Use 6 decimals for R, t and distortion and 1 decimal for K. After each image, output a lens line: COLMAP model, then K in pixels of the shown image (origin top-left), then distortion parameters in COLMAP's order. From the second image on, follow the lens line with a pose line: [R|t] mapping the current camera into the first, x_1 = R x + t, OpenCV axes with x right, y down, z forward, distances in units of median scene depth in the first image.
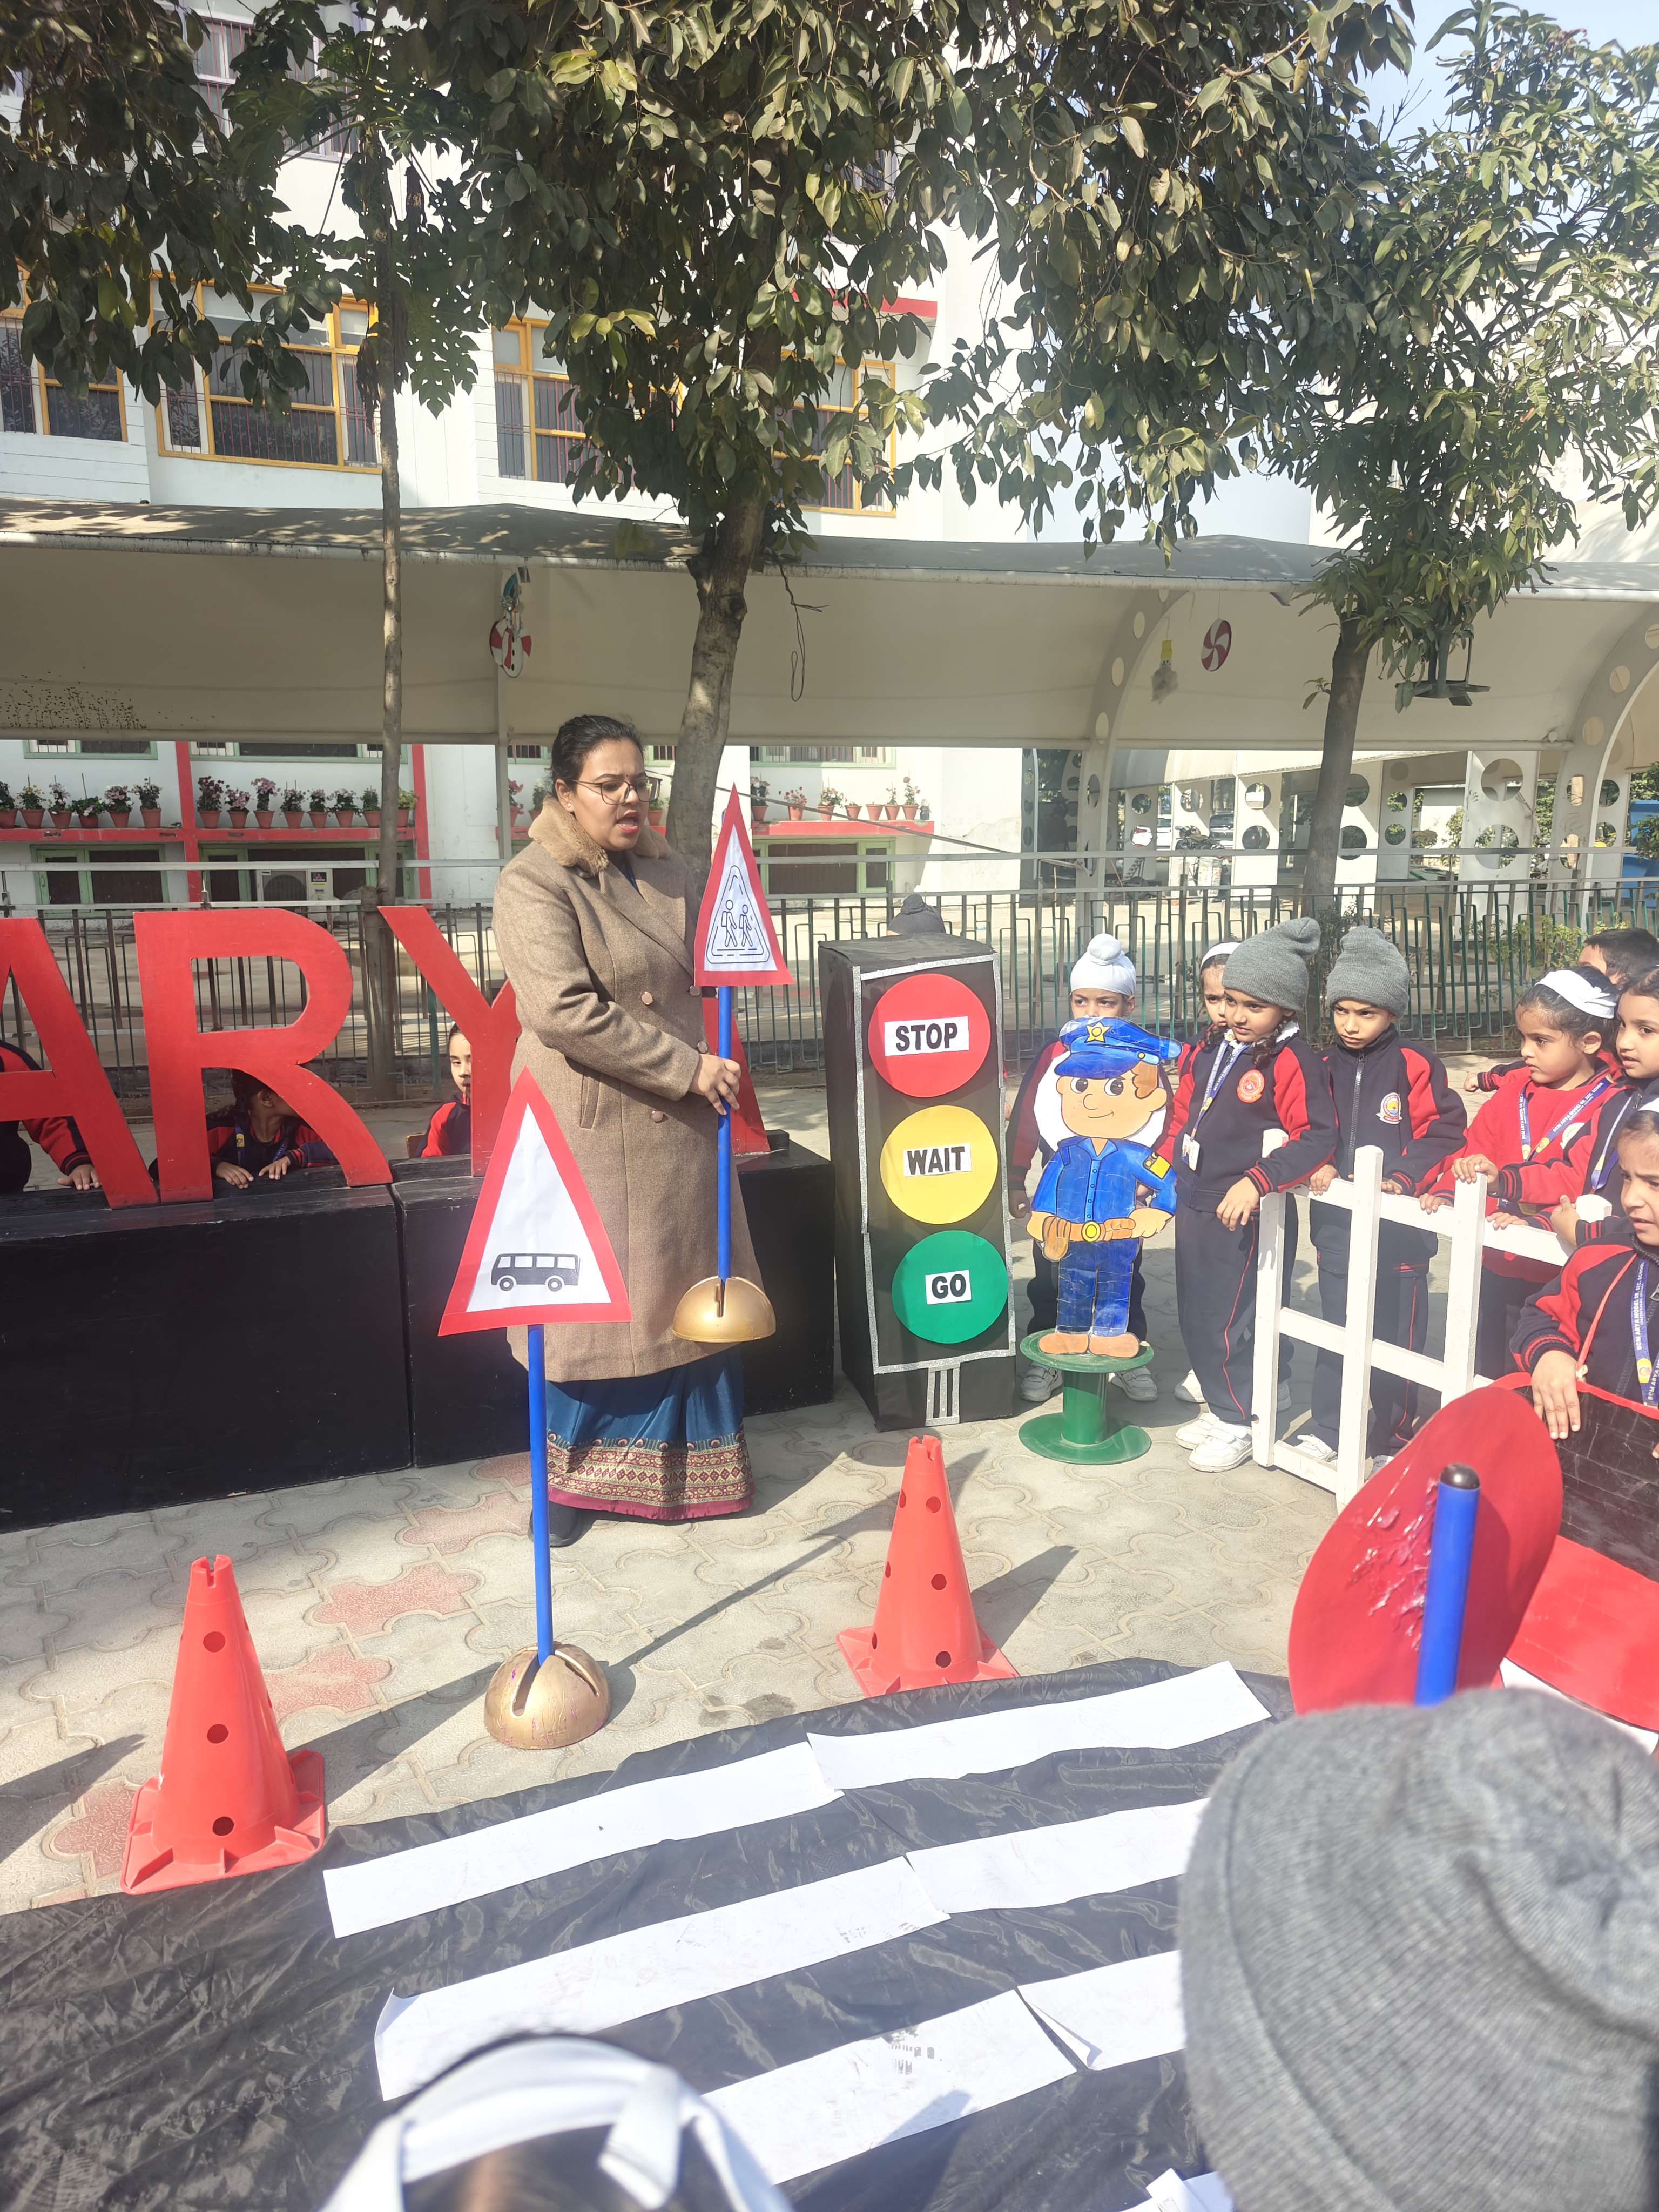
lens RADIAL K [[1560.4, 0, 834.5], [0, 1560.4, 1114.2], [0, 0, 1]] dist [0.028160, -0.029995]
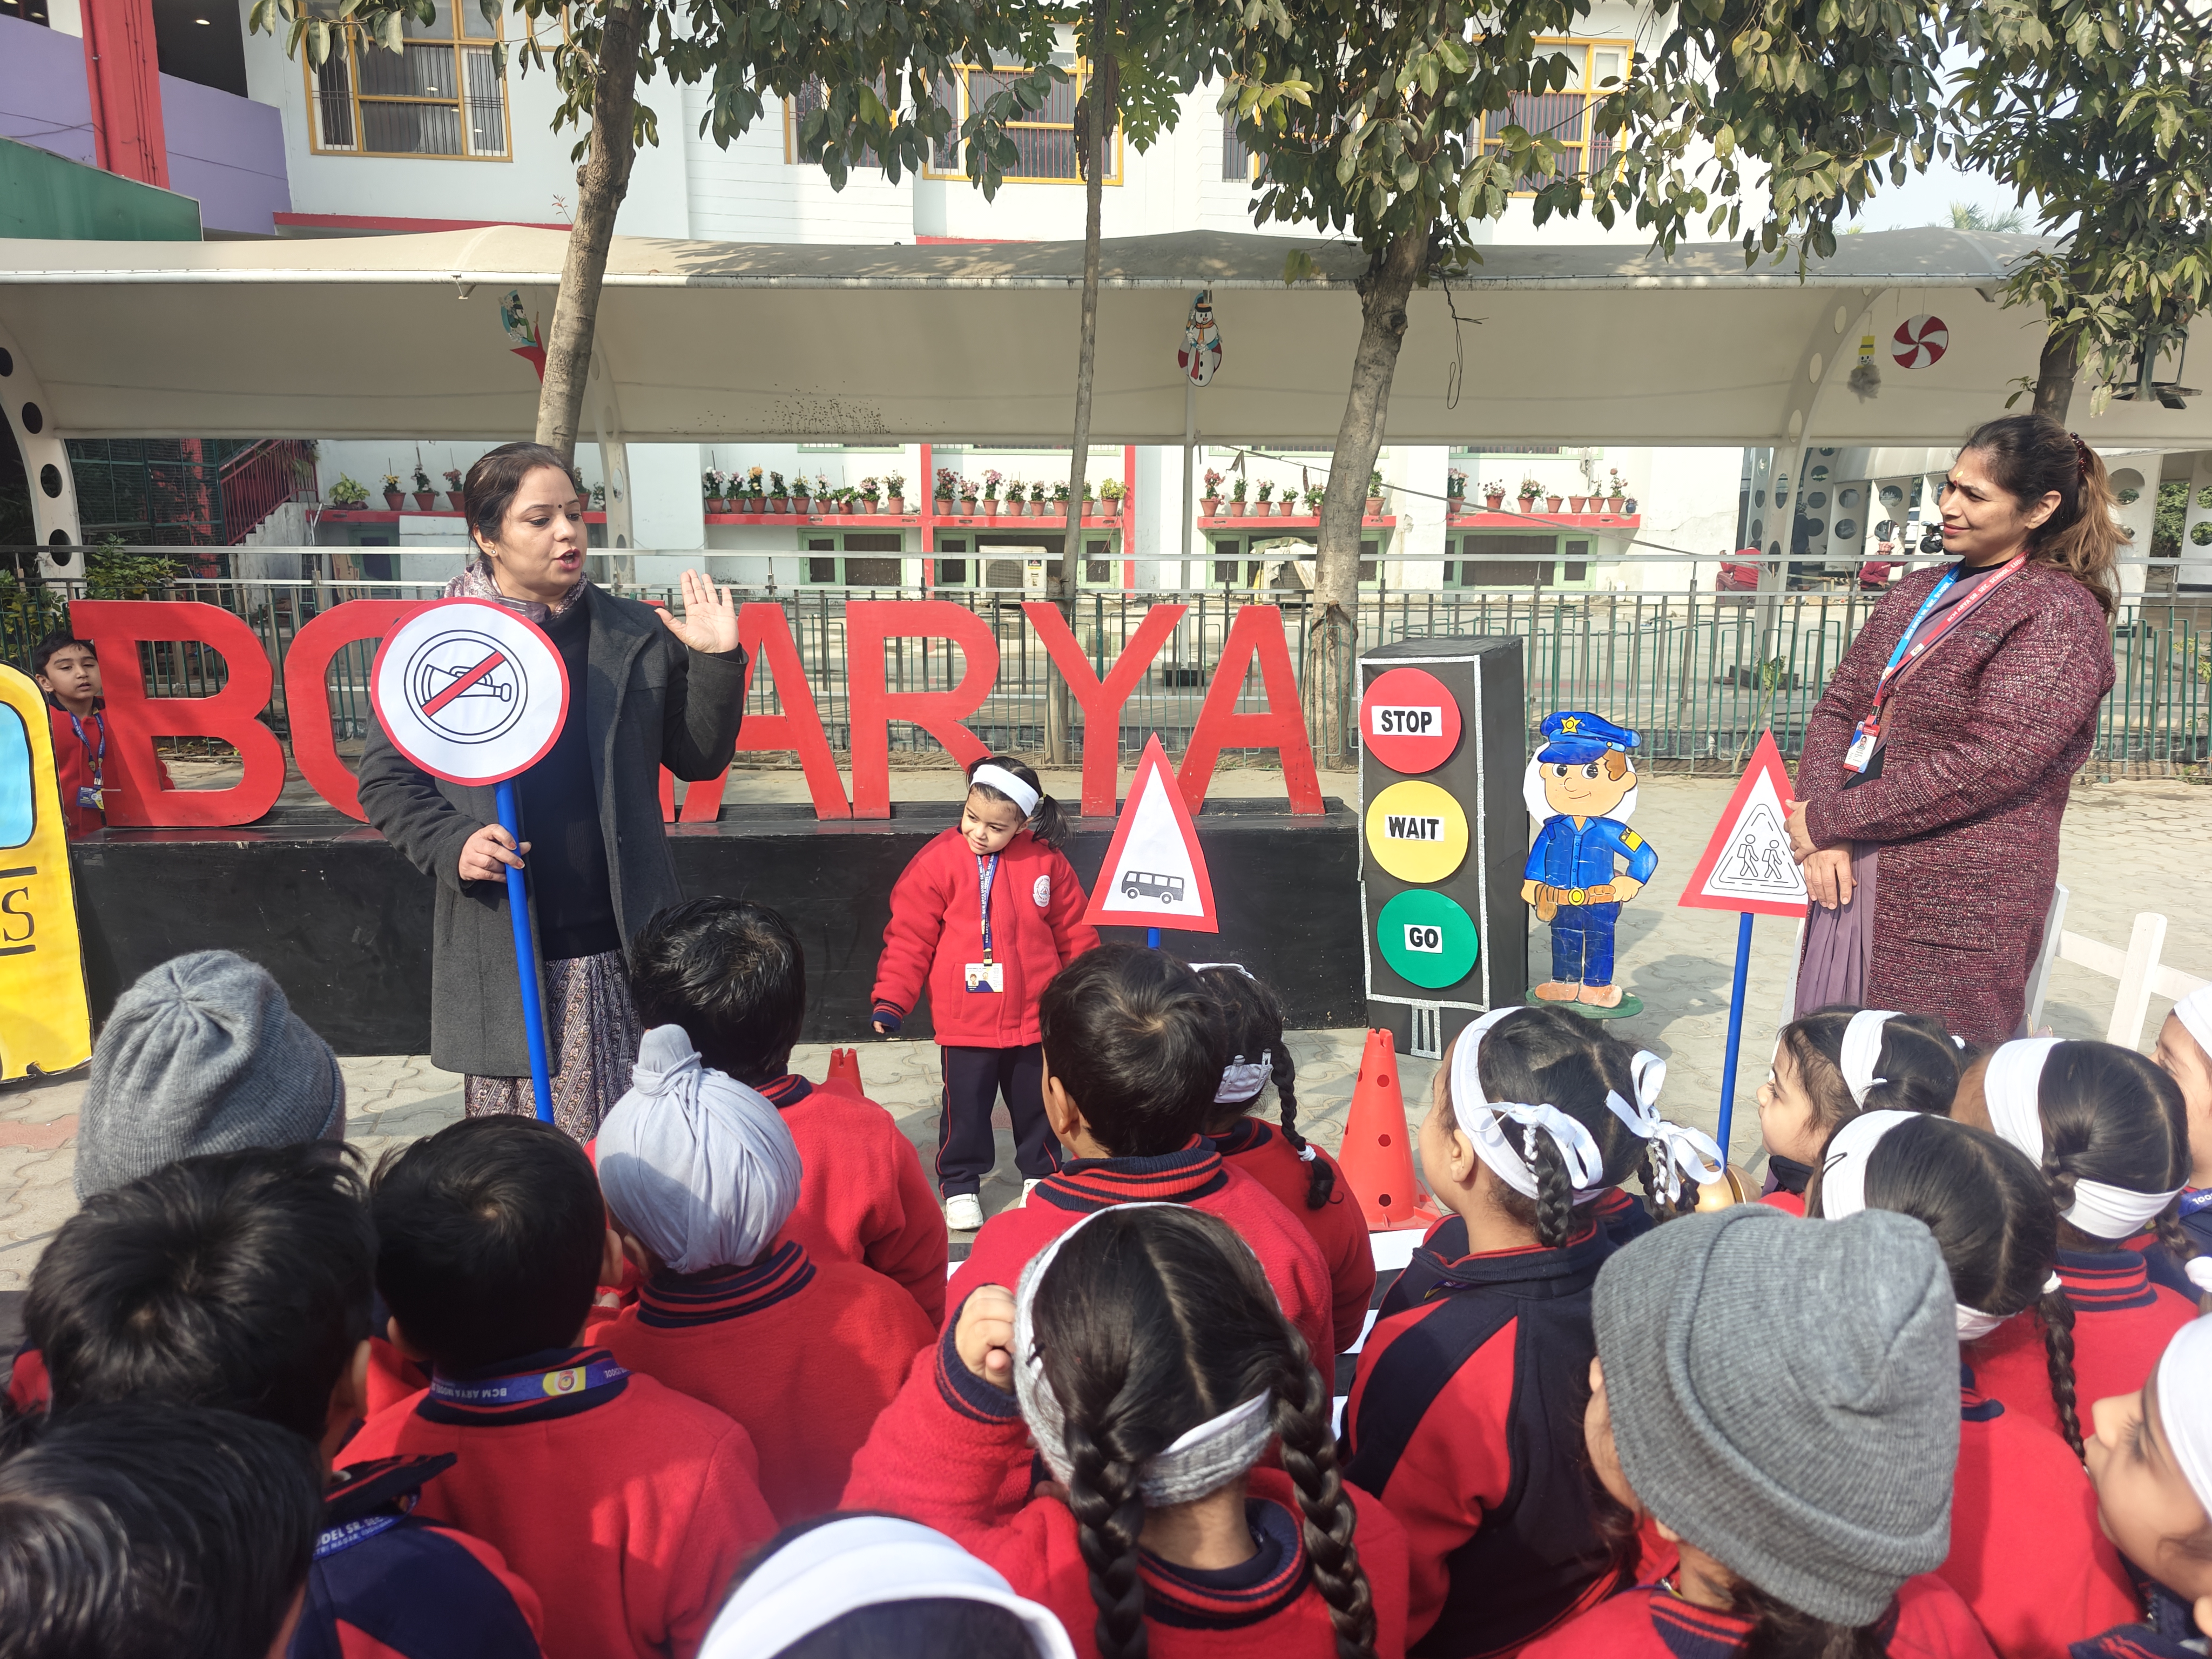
lens RADIAL K [[1560.4, 0, 1104.3], [0, 1560.4, 833.4], [0, 0, 1]] dist [0.028160, -0.029995]
pose [[0.960506, 0.067675, -0.269903, 0.060841], [-0.061904, 0.997636, 0.029846, 0.007015], [0.271285, -0.011959, 0.962425, -0.098406]]
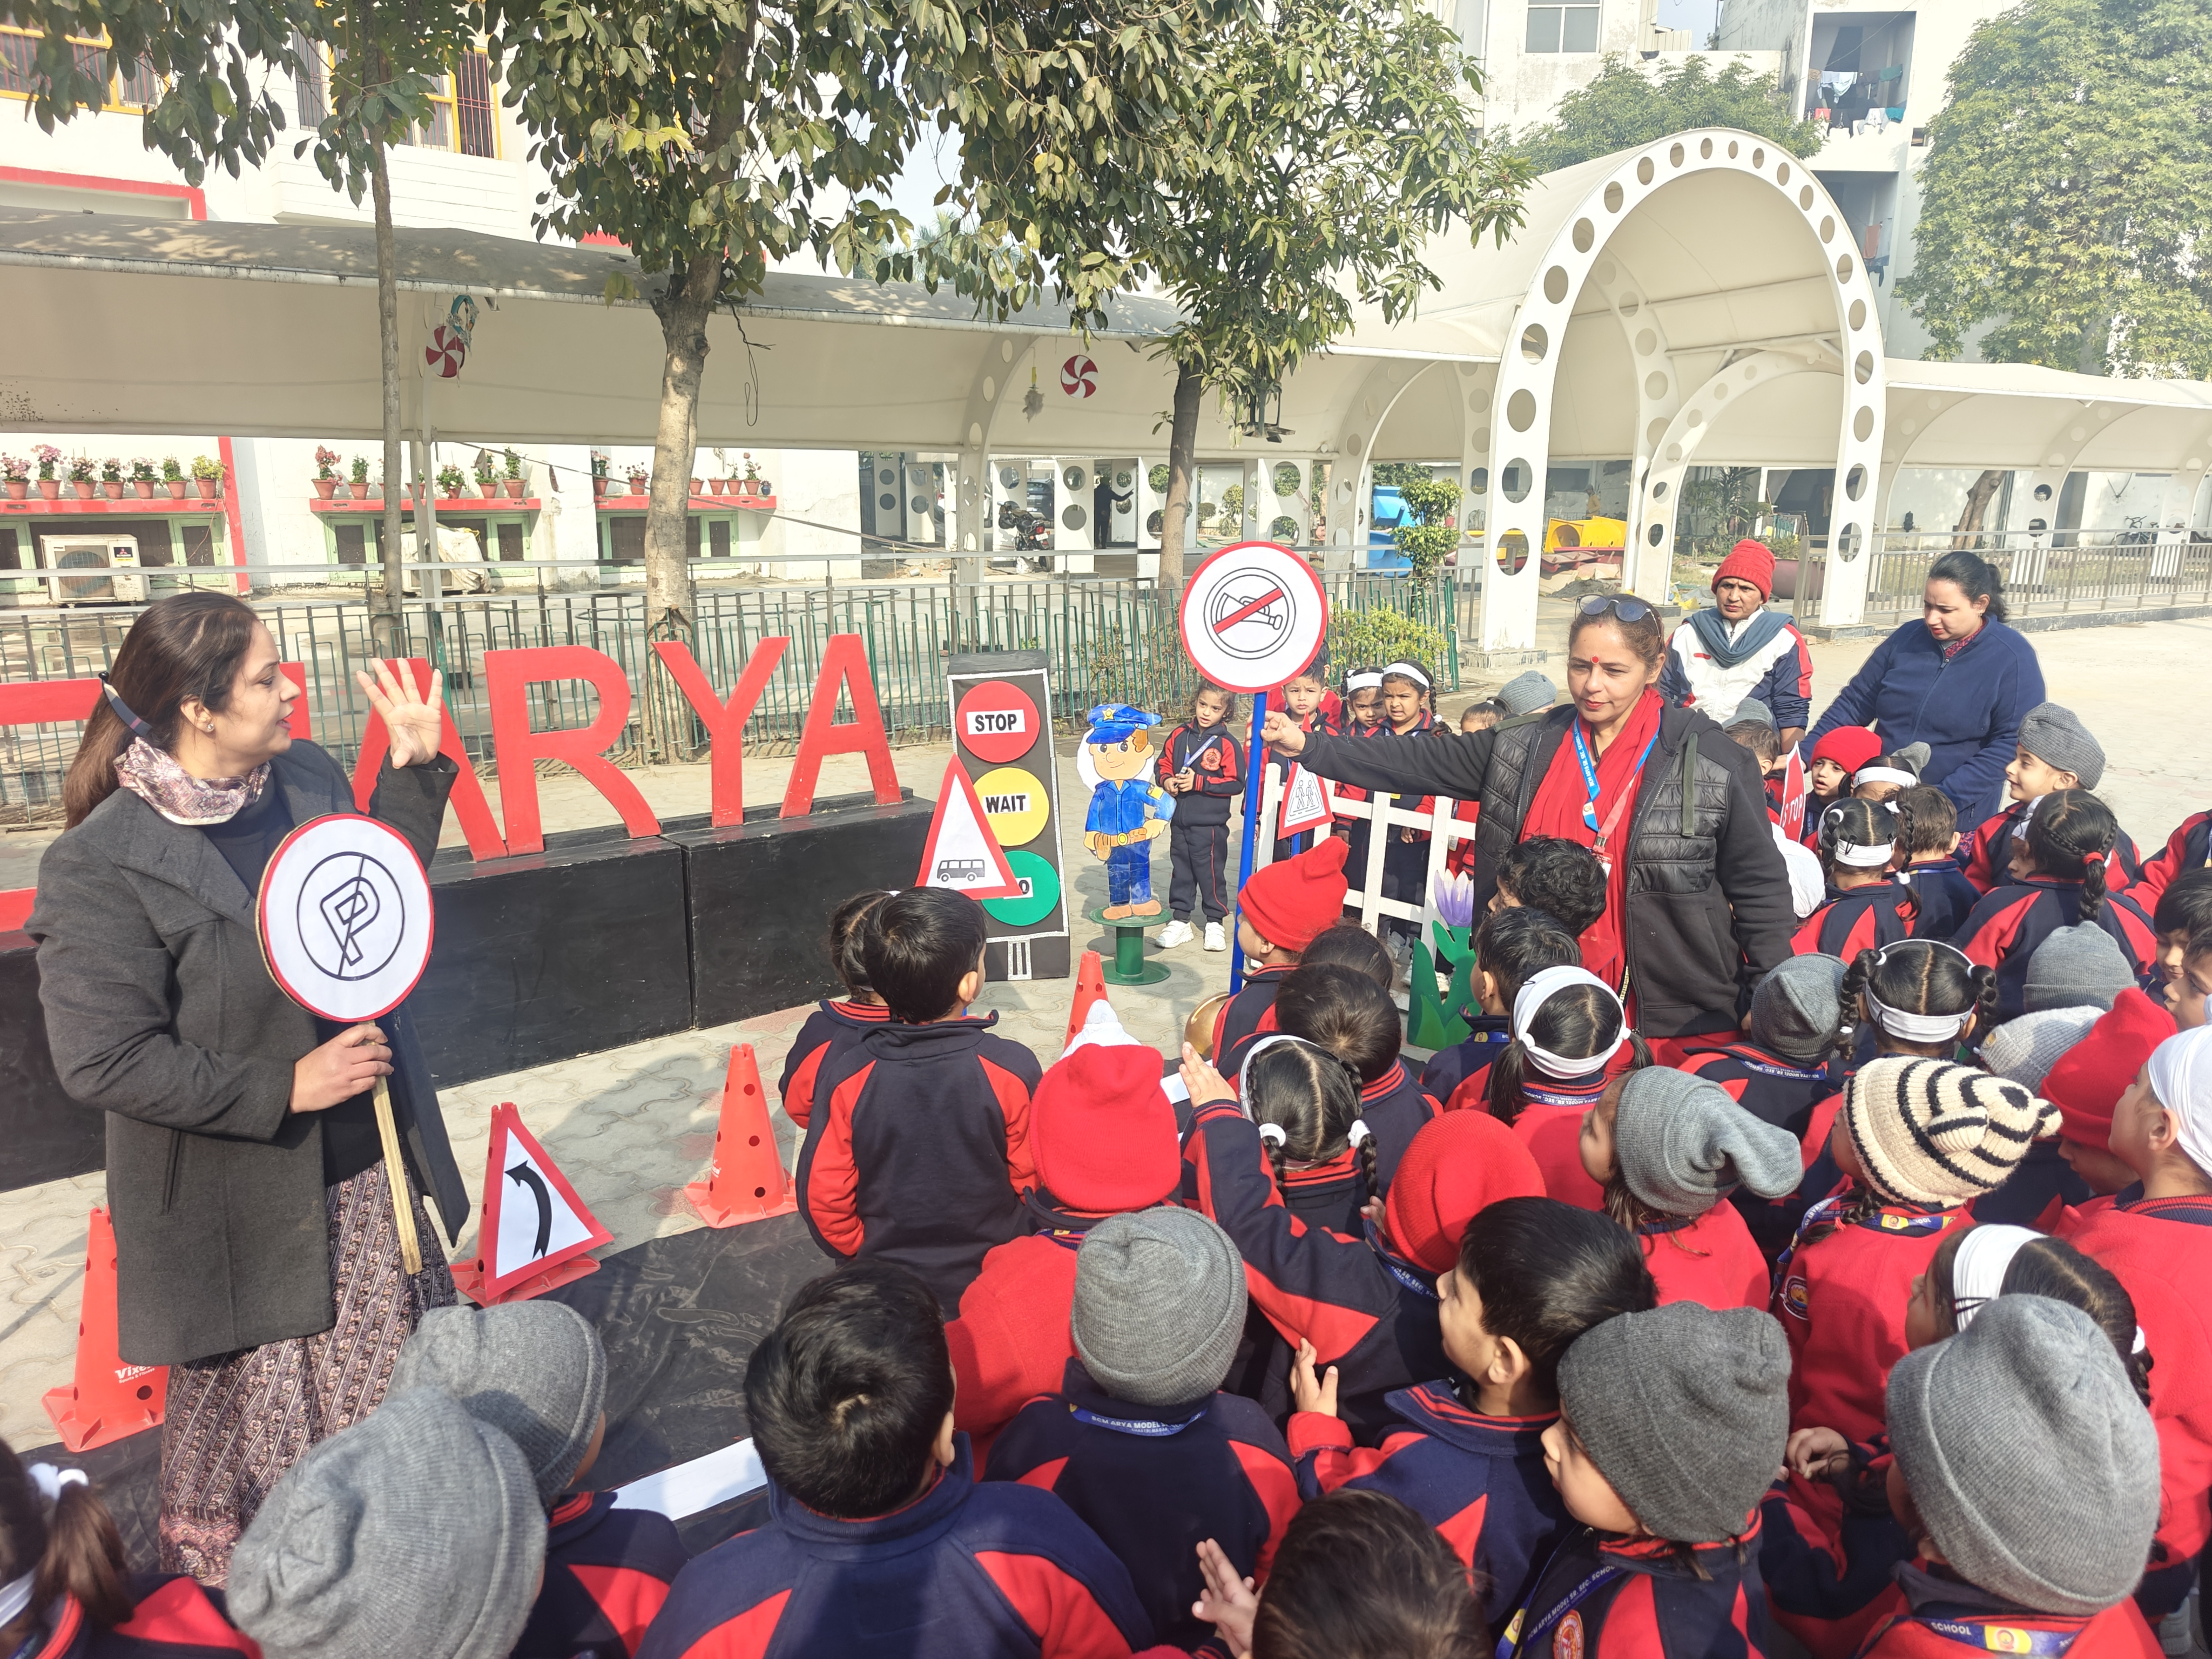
lens RADIAL K [[1560.4, 0, 1142.1], [0, 1560.4, 842.2], [0, 0, 1]] dist [0.028160, -0.029995]
pose [[0.944974, -0.058970, 0.321787, -0.153913], [0.044104, 0.997604, 0.053301, -0.002965], [-0.324159, -0.036176, 0.945311, -0.227129]]
